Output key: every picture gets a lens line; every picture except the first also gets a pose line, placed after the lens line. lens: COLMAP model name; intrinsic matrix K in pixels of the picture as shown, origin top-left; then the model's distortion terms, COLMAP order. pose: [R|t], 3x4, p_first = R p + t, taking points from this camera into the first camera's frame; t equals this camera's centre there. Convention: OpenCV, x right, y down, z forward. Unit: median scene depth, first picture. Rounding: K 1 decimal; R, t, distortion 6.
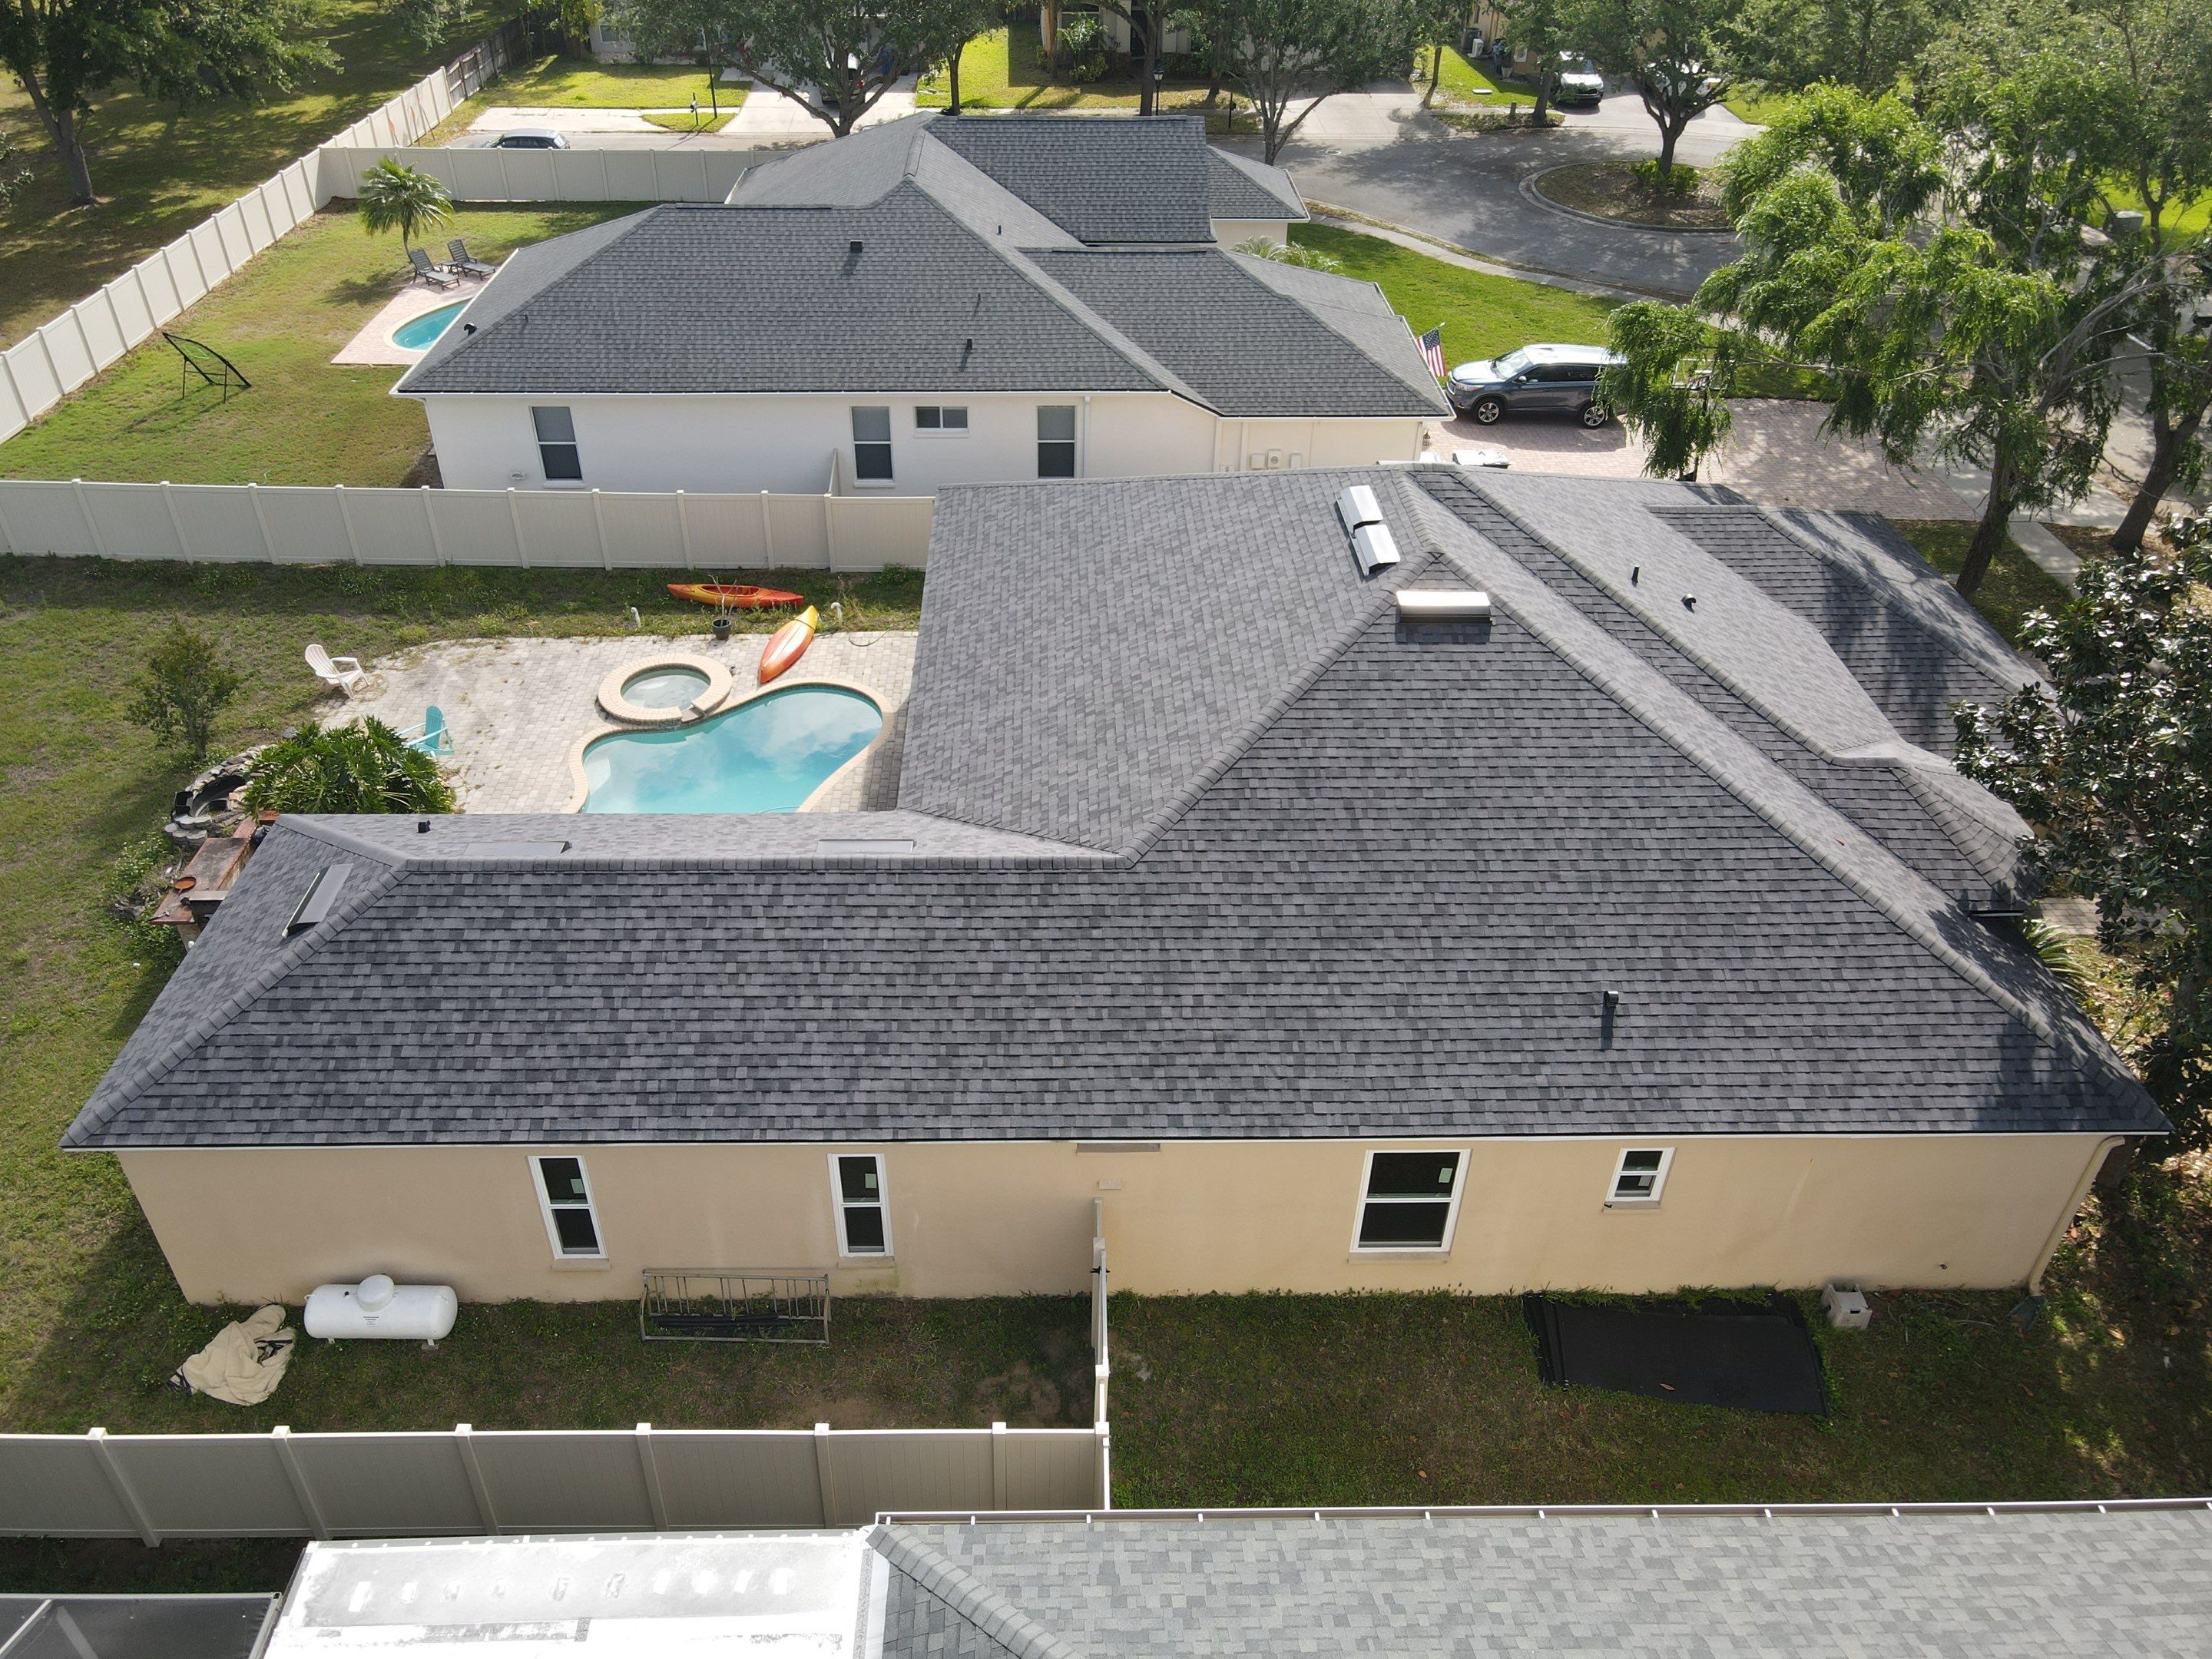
lens RADIAL K [[1623.9, 0, 1070.0], [0, 1623.9, 826.1], [0, 0, 1]] dist [-0.009499, 0.037273]
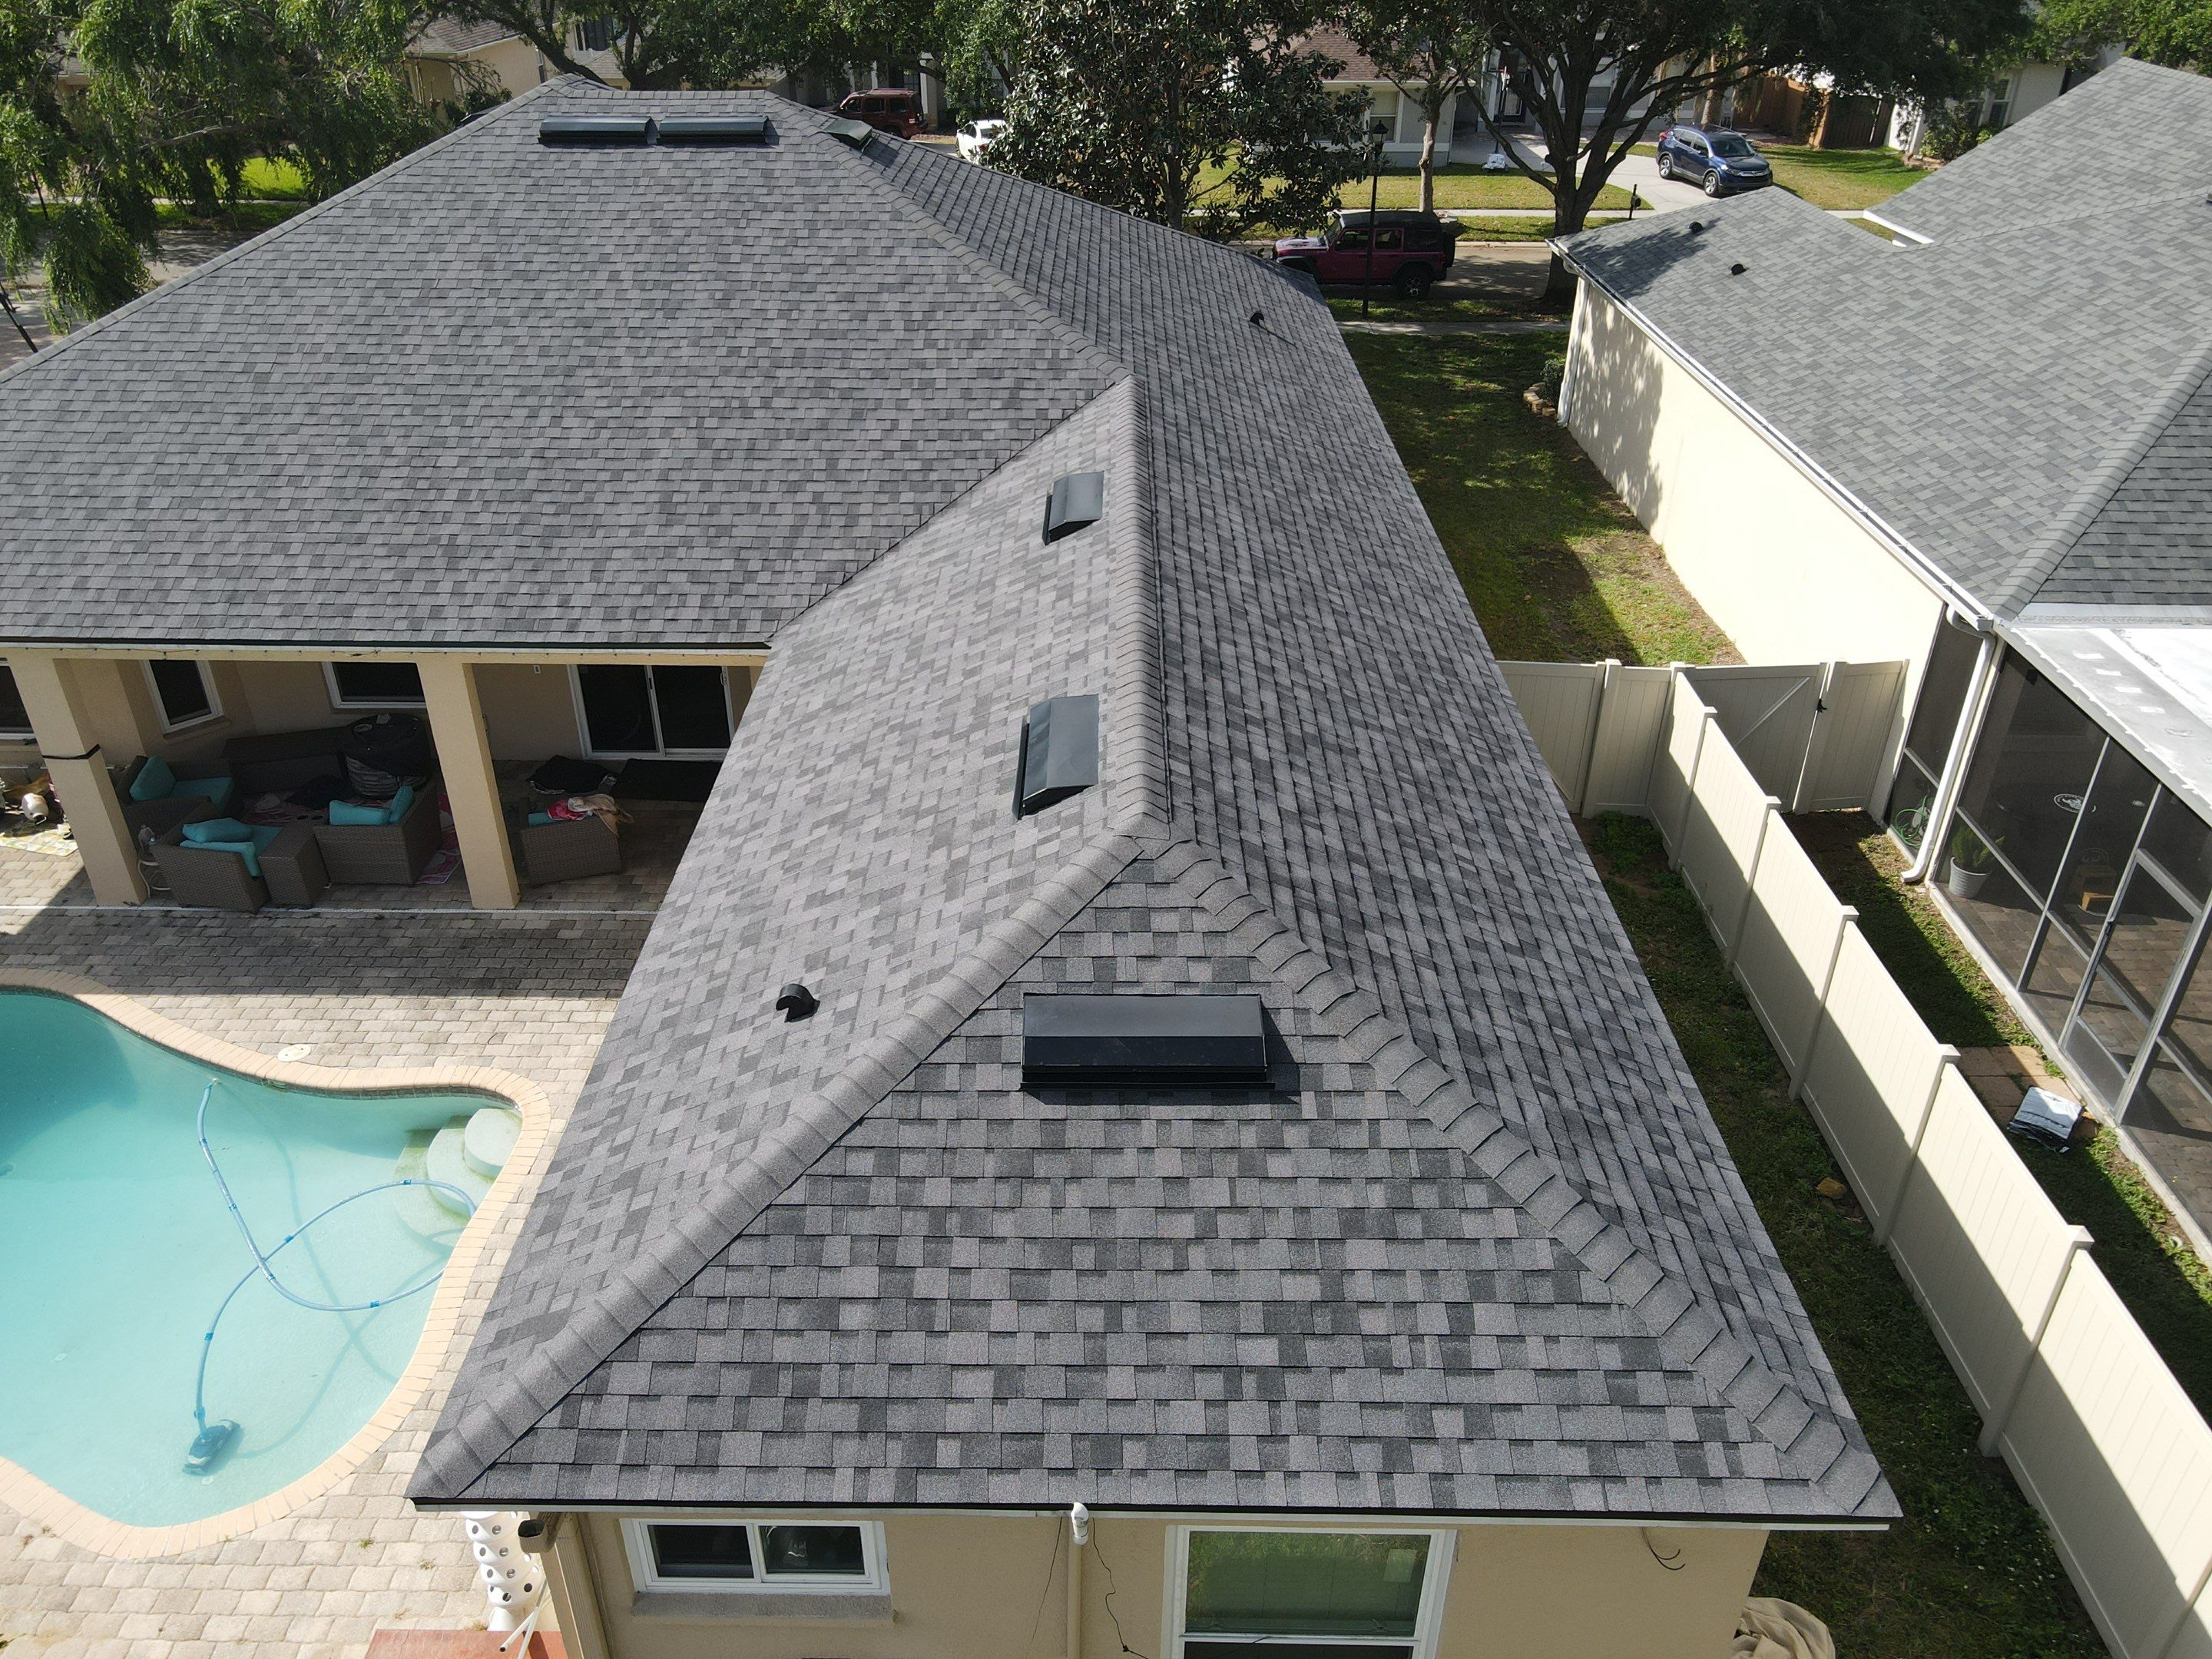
lens RADIAL K [[1623.9, 0, 1080.1], [0, 1623.9, 817.0], [0, 0, 1]] dist [-0.009499, 0.037273]
pose [[0.031903, -0.512568, 0.858054, -0.805335], [0.584416, 0.706008, 0.400013, -0.170694], [-0.810826, 0.488699, 0.322077, 0.886944]]
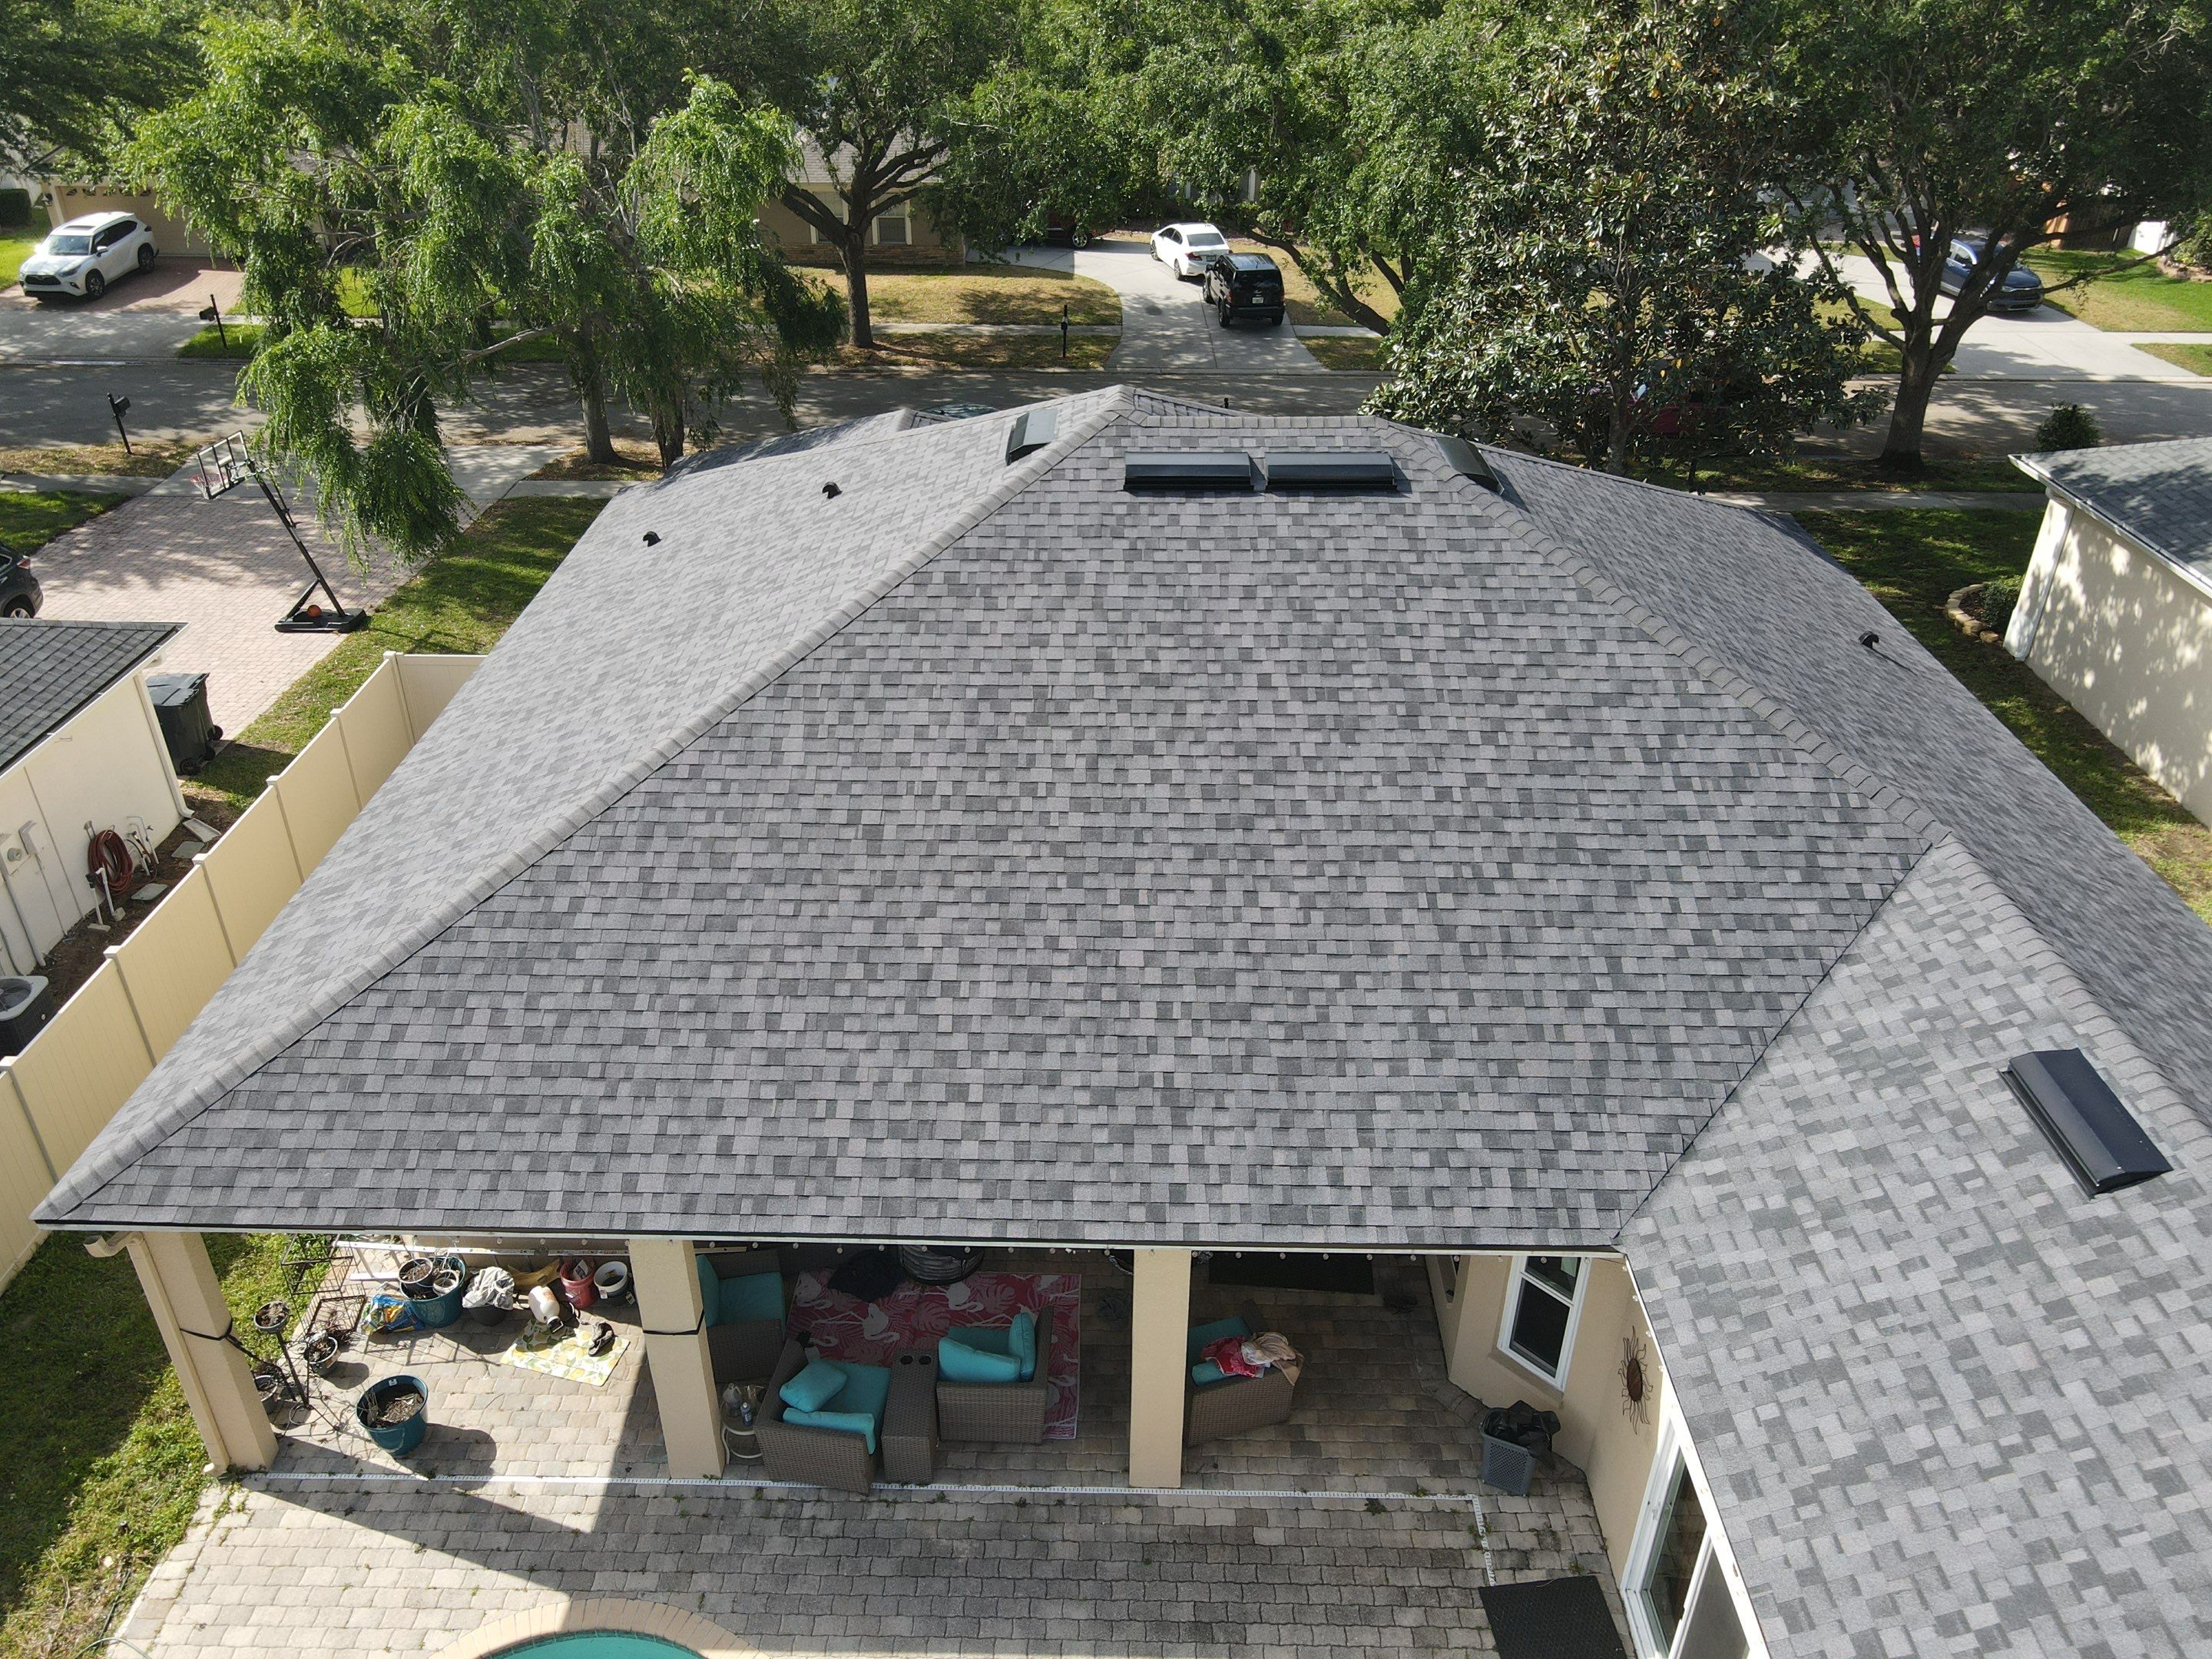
lens RADIAL K [[1623.9, 0, 1081.3], [0, 1623.9, 817.2], [0, 0, 1]] dist [-0.009499, 0.037273]
pose [[0.037026, -0.509848, 0.859467, -0.559349], [0.583548, 0.709218, 0.395579, -0.466500], [-0.811234, 0.486894, 0.323780, 1.096114]]
